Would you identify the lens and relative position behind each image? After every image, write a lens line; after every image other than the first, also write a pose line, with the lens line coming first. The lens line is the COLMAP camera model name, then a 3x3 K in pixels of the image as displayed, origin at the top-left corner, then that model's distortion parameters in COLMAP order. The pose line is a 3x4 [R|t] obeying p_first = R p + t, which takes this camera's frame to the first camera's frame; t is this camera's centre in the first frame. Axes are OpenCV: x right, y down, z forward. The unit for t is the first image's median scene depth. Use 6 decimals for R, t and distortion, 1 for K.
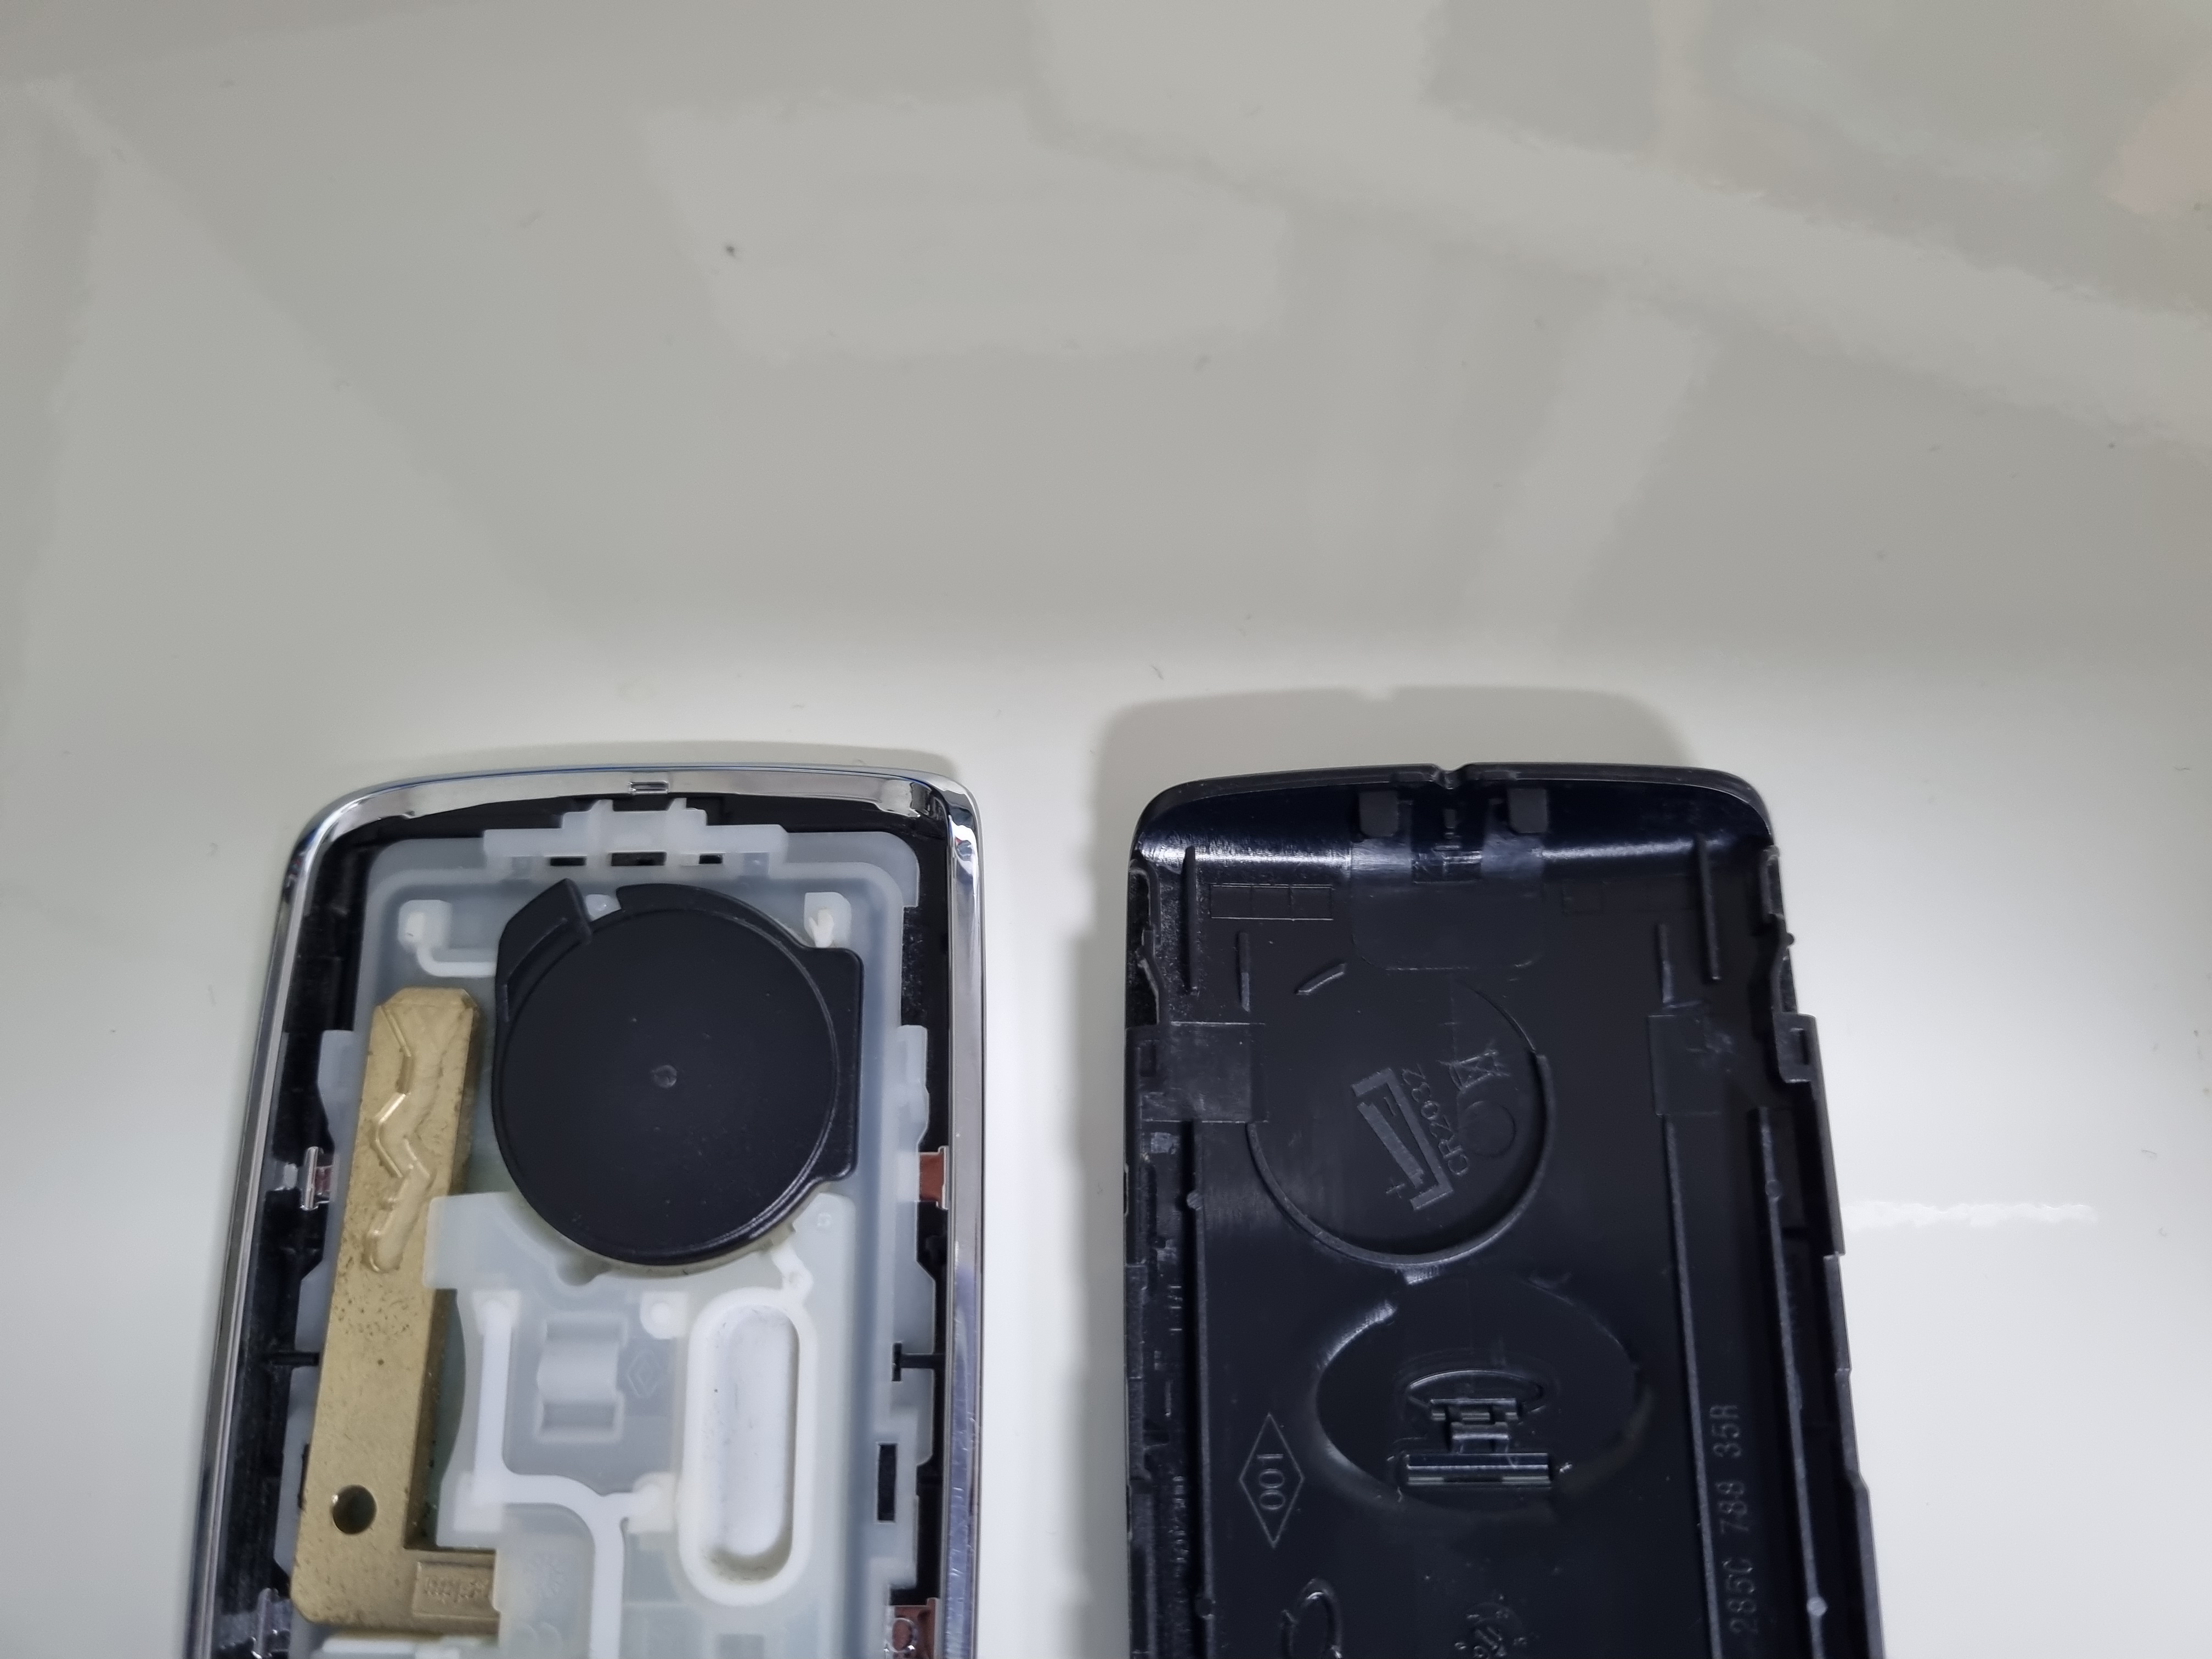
lens RADIAL K [[1647.1, 0, 1089.4], [0, 1647.1, 840.7], [0, 0, 1]] dist [-0.044465, 0.021315]
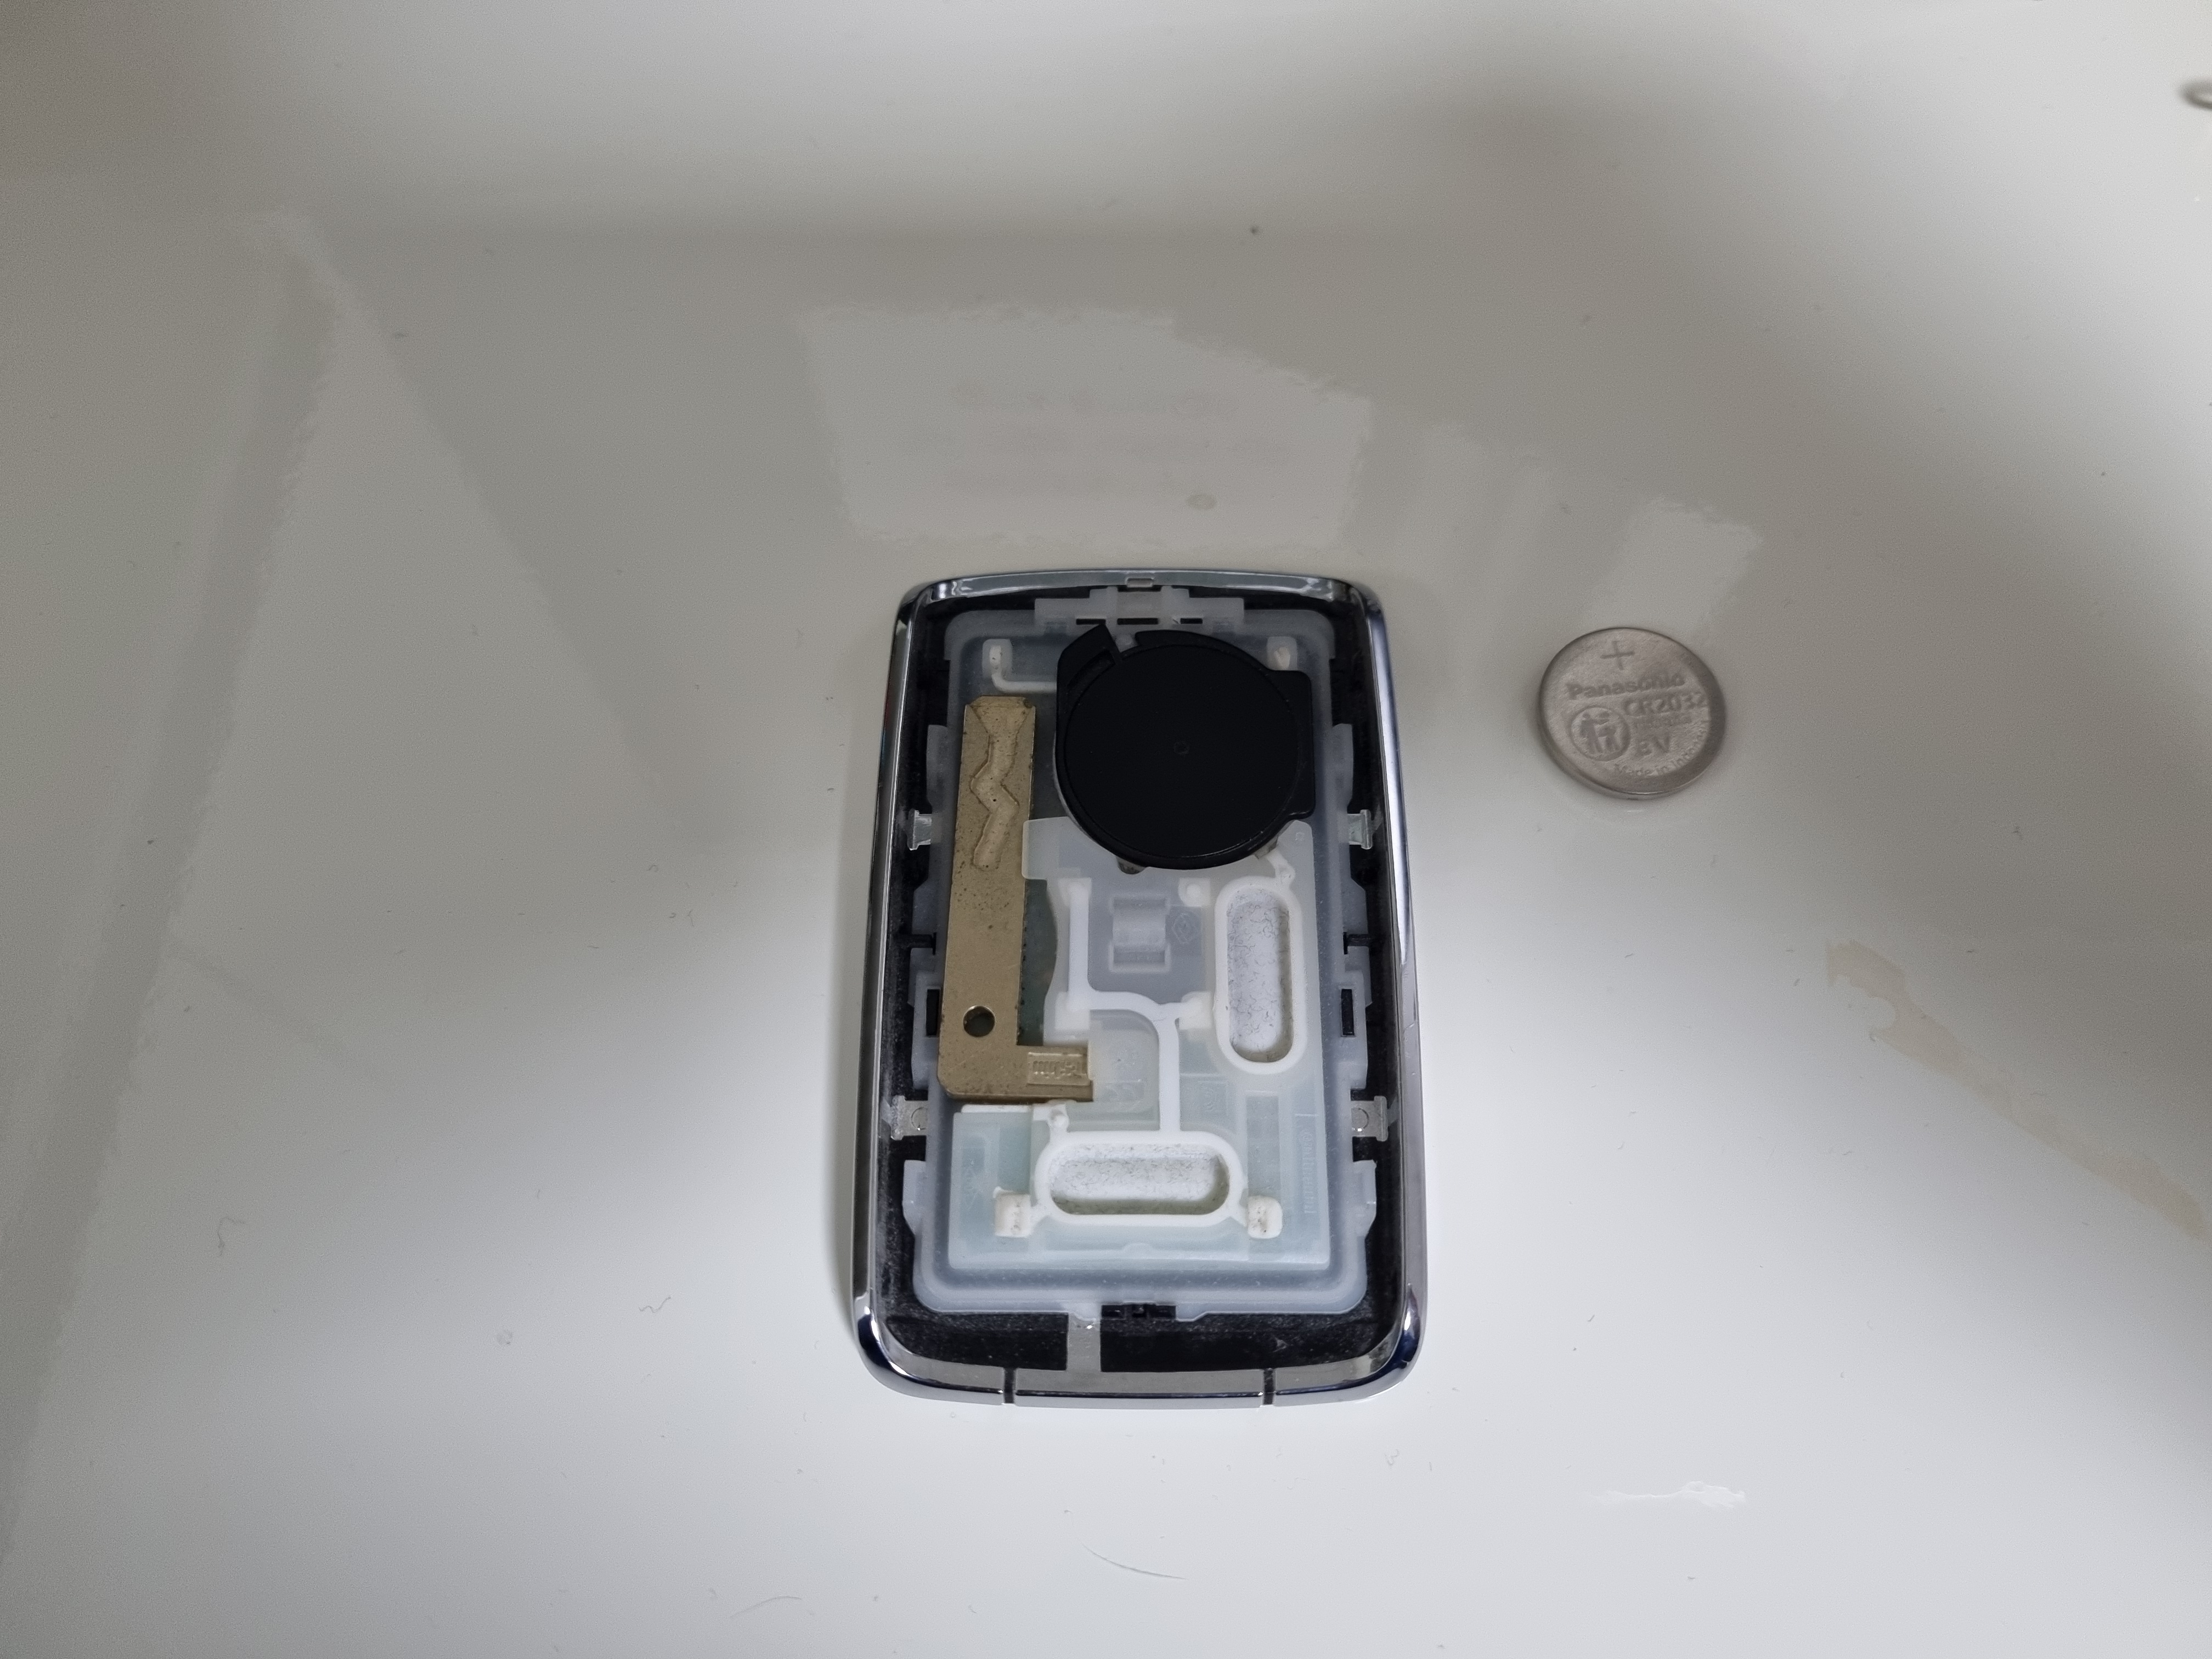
lens RADIAL K [[1740.7, 0, 1107.1], [0, 1740.7, 810.5], [0, 0, 1]] dist [-0.041958, 0.007167]
pose [[0.999570, 0.021484, 0.019952, -0.357921], [-0.018348, 0.989134, -0.145868, 0.429499], [-0.022869, 0.145439, 0.989103, -0.519421]]
